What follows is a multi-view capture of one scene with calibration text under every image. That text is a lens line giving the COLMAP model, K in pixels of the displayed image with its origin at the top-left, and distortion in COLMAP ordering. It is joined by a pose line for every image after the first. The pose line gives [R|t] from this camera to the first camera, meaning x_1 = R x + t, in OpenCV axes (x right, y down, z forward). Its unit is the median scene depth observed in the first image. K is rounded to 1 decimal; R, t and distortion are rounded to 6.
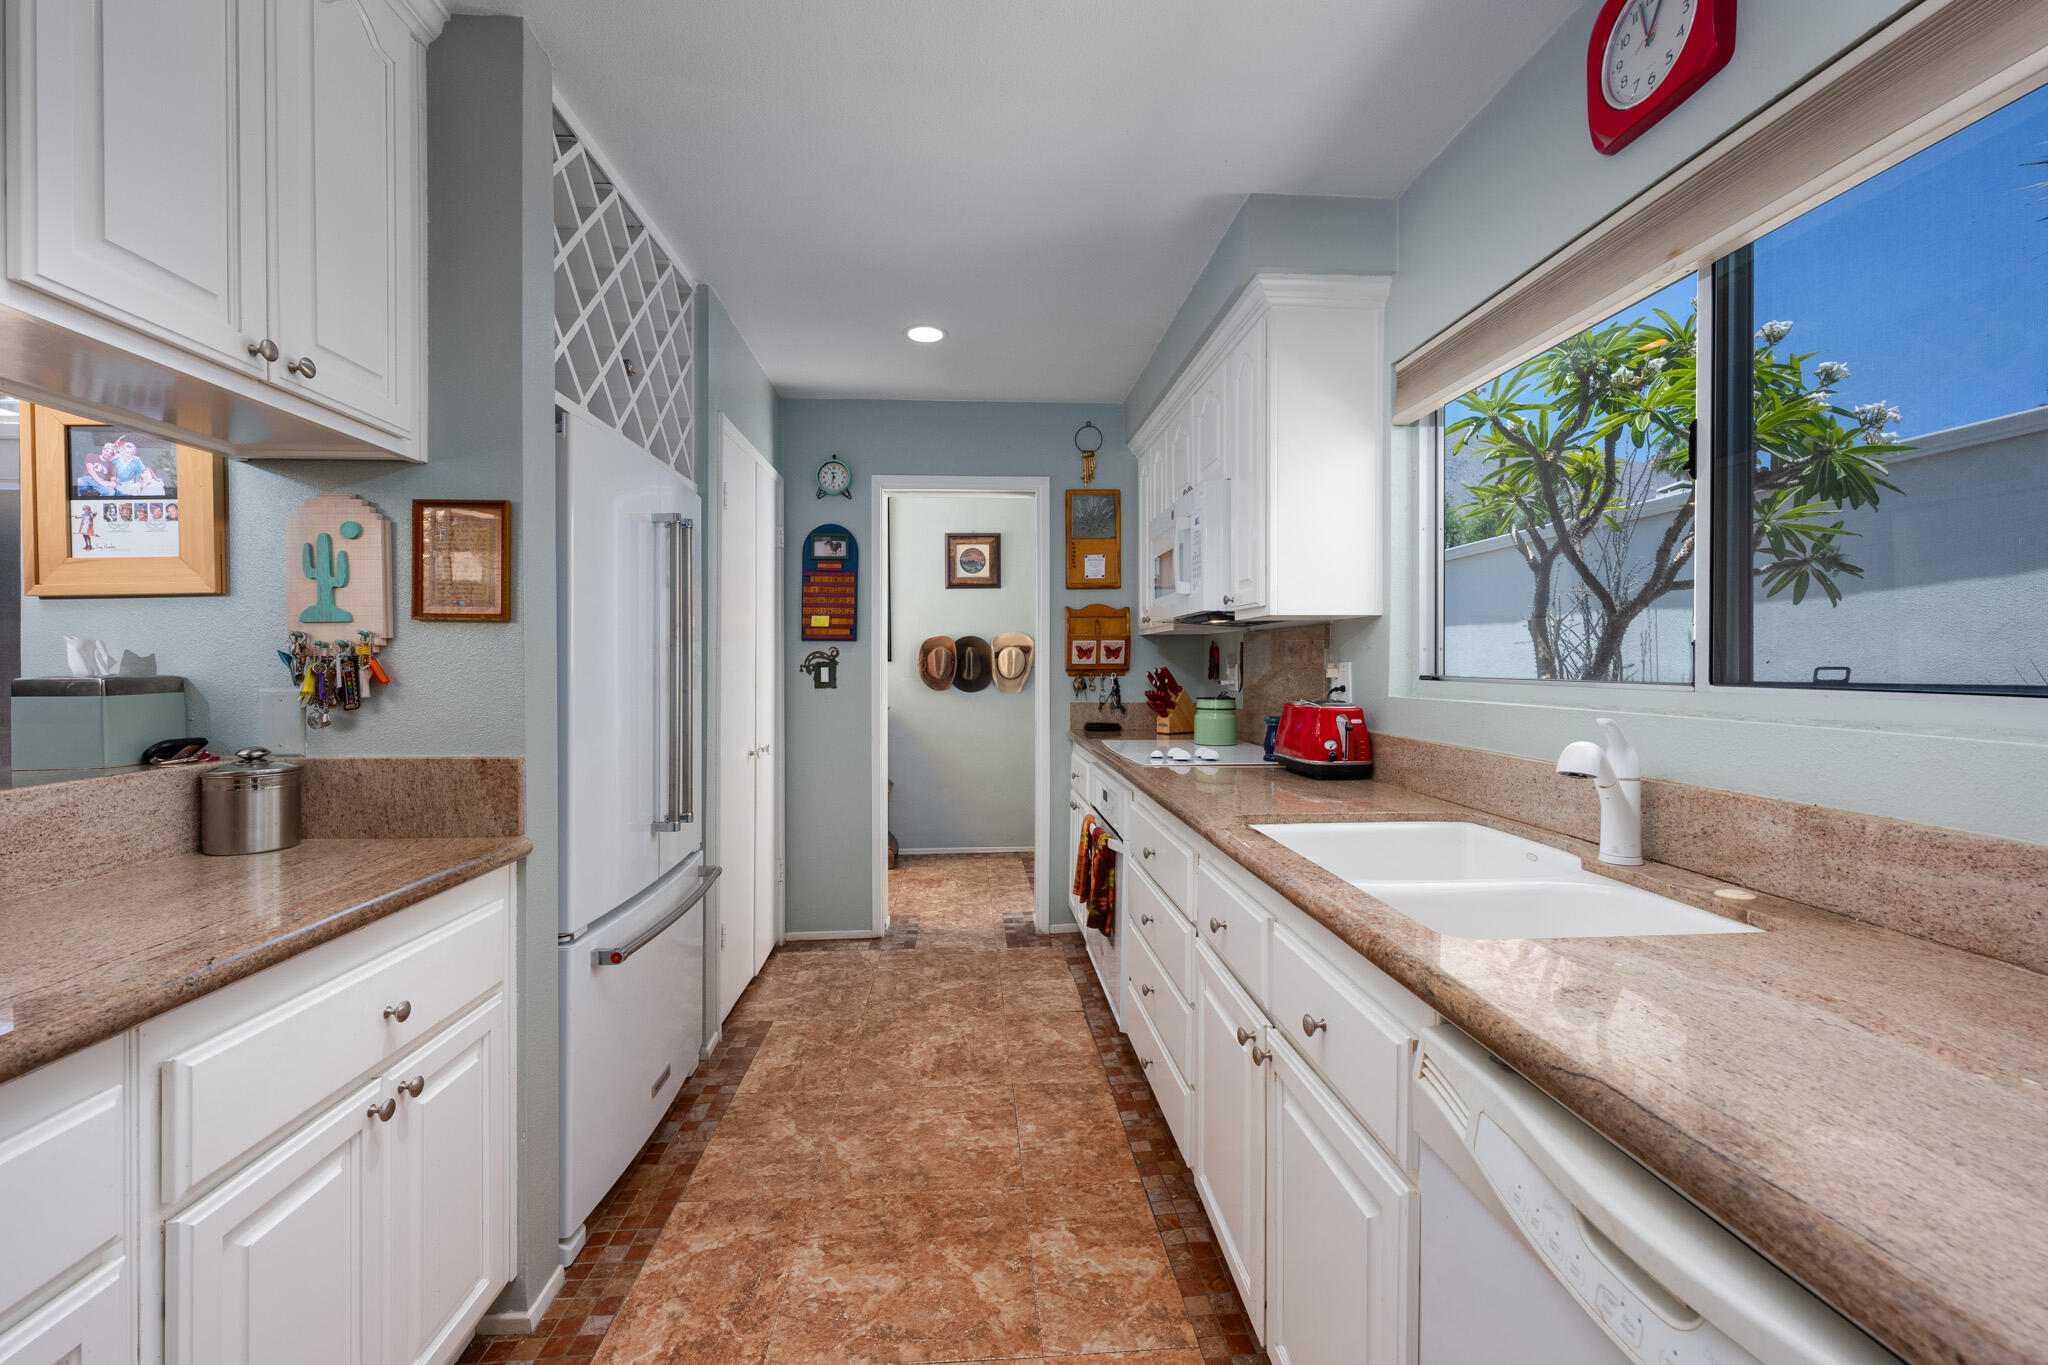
lens RADIAL K [[822.5, 0, 1028.4], [0, 822.5, 671.4], [0, 0, 1]] dist [-0.000368, -0.000119]
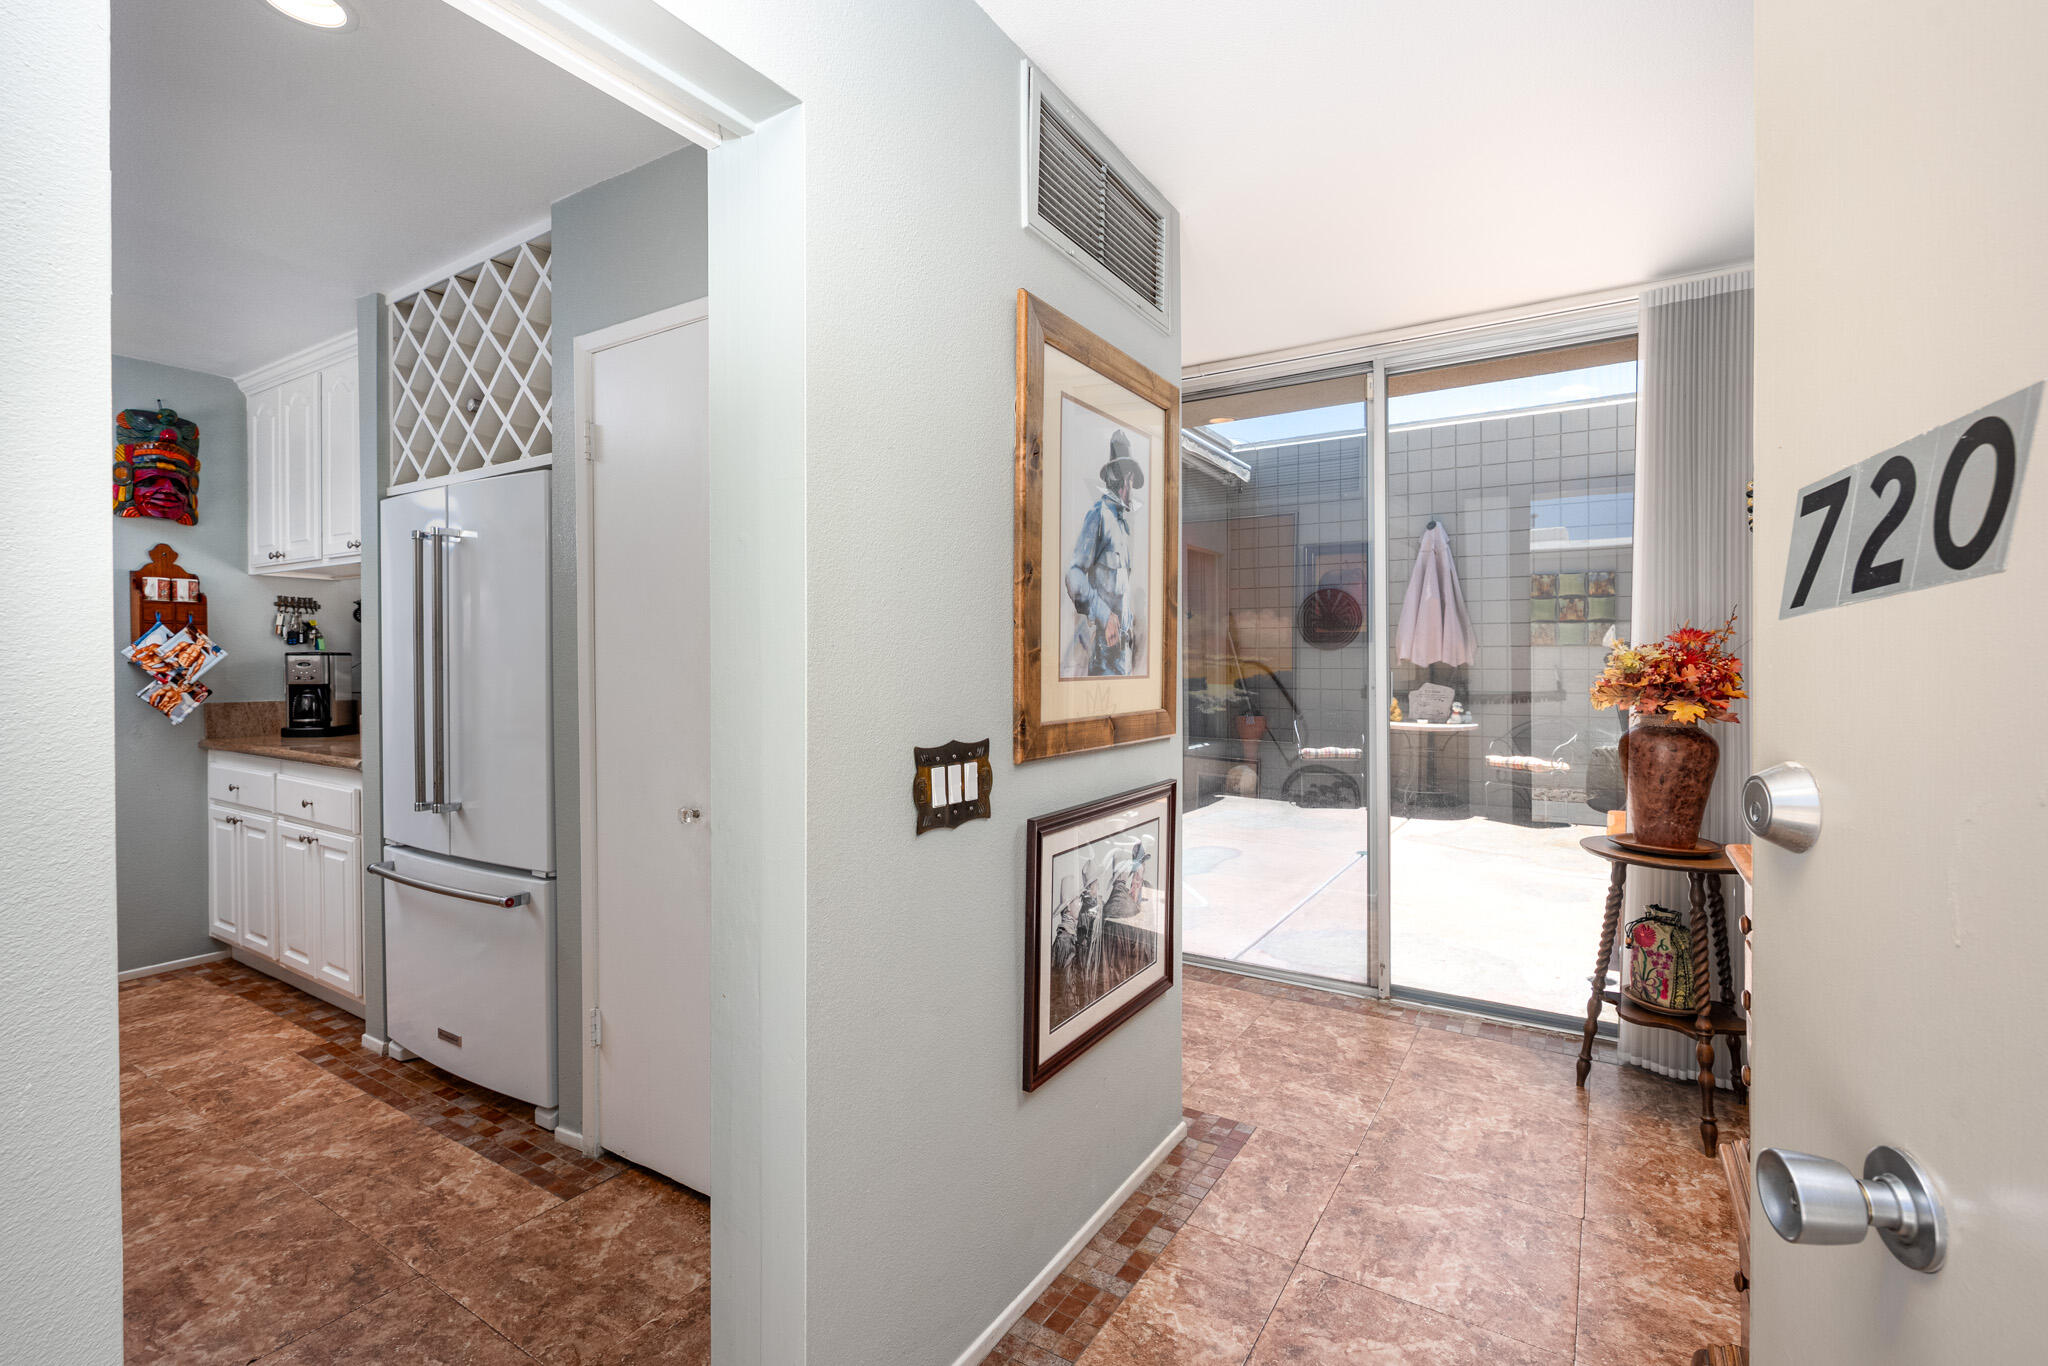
lens RADIAL K [[921.7, 0, 1026.9], [0, 921.7, 669.4], [0, 0, 1]] dist [0.002333, -0.000386]
pose [[-0.599042, 0.008561, -0.800672, 0.096134], [-0.004379, 0.999893, 0.013967, -0.026596], [0.800705, 0.011873, -0.598941, 2.740504]]
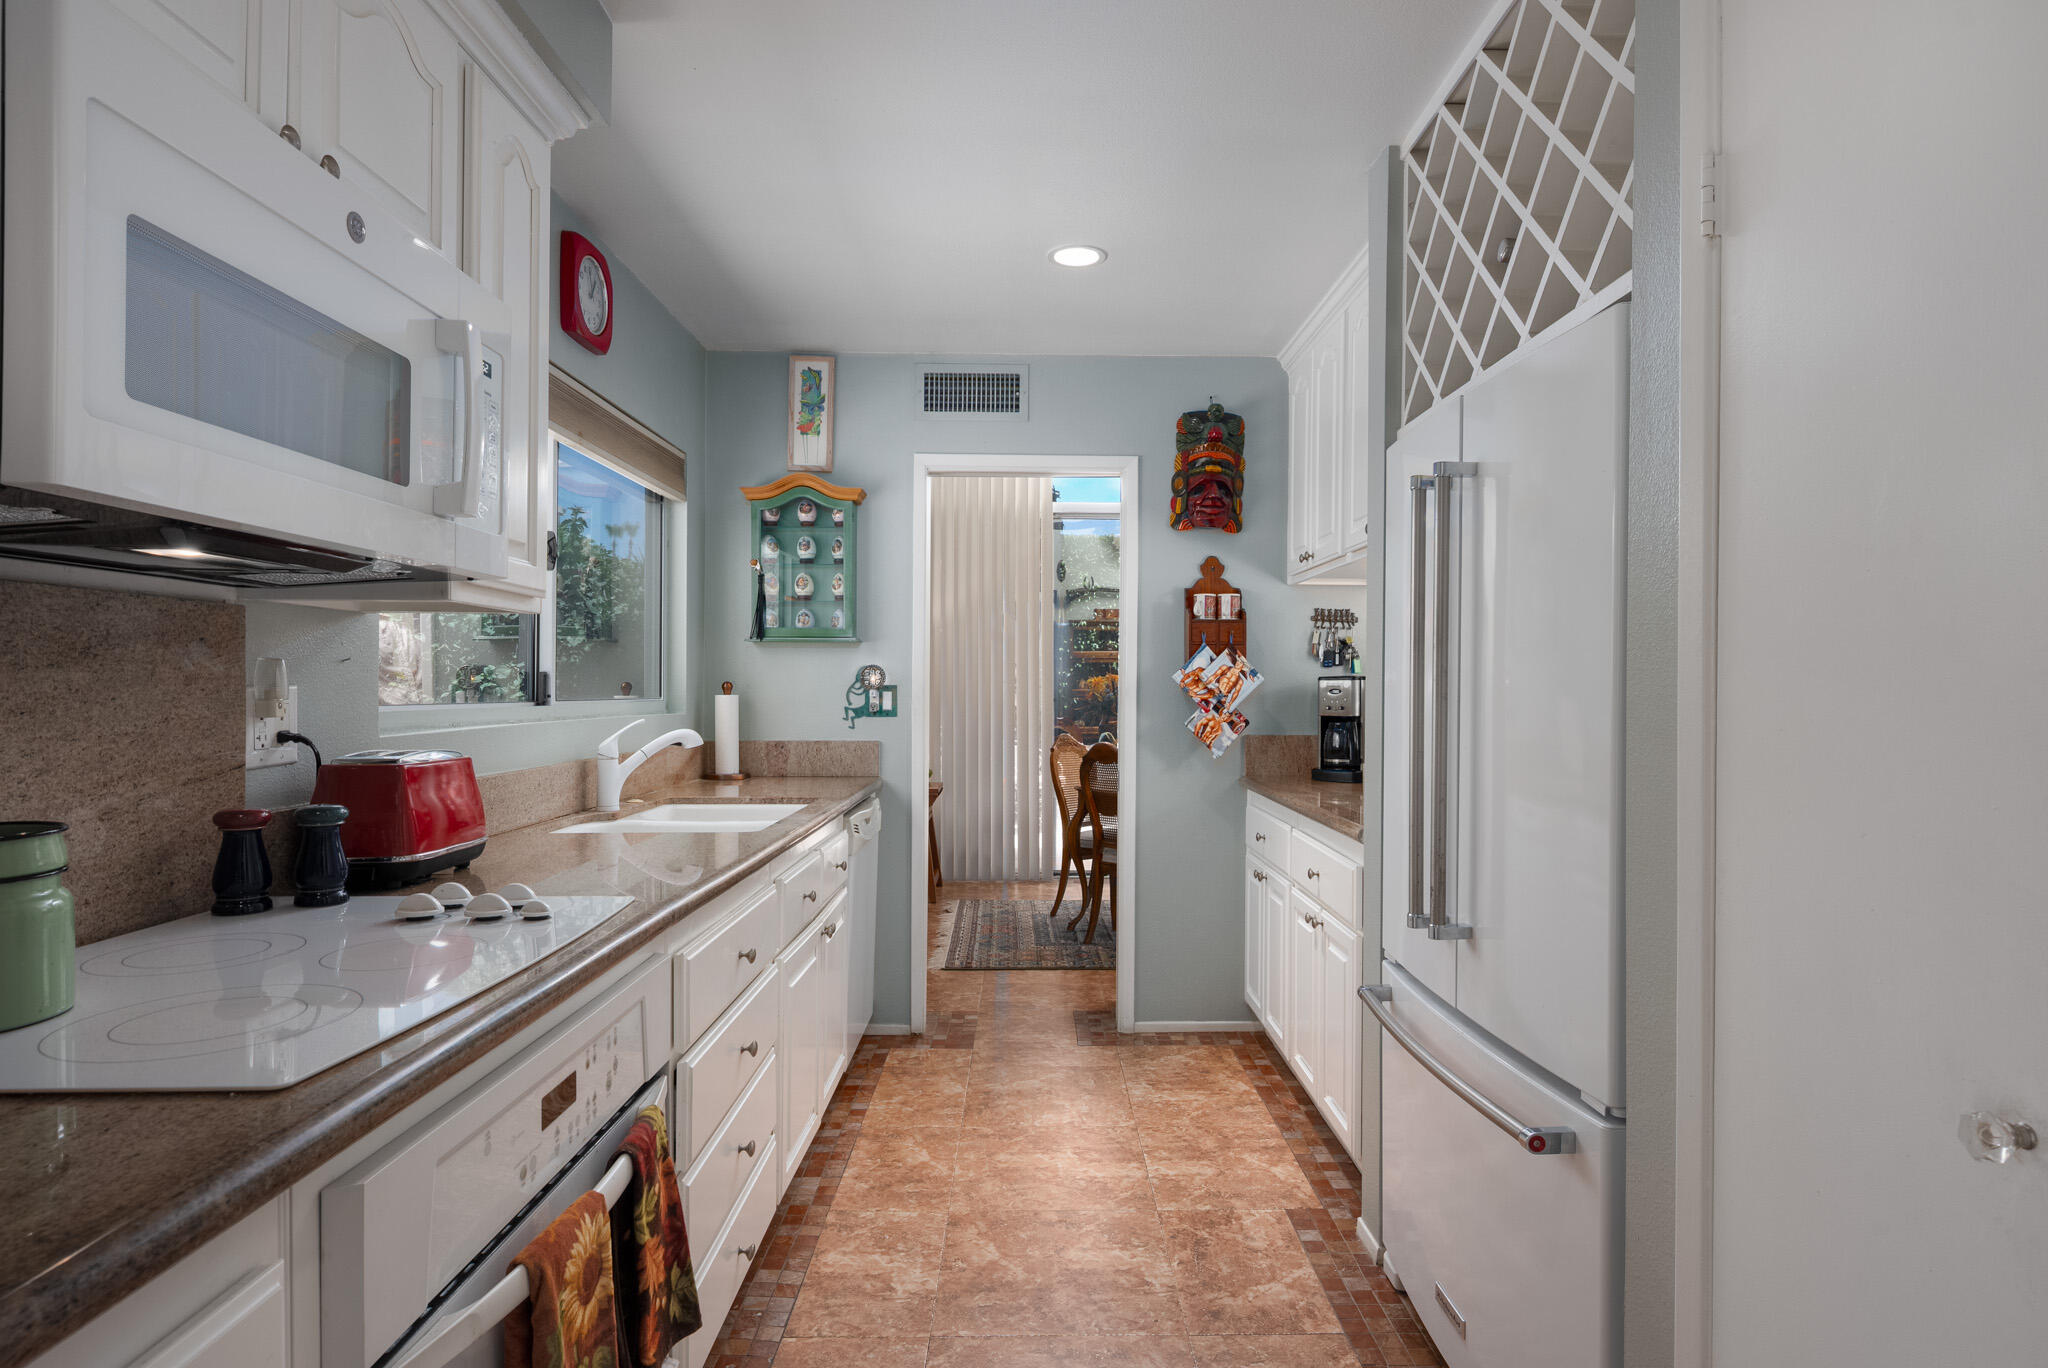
lens RADIAL K [[1096.4, 0, 1055.5], [0, 1096.4, 705.7], [0, 0, 1]] dist [0.000622, -0.000164]
pose [[-0.998610, -0.003717, 0.052581, -0.195533], [-0.002523, 0.999738, 0.022764, -0.019422], [-0.052652, 0.022600, -0.998357, 2.196366]]
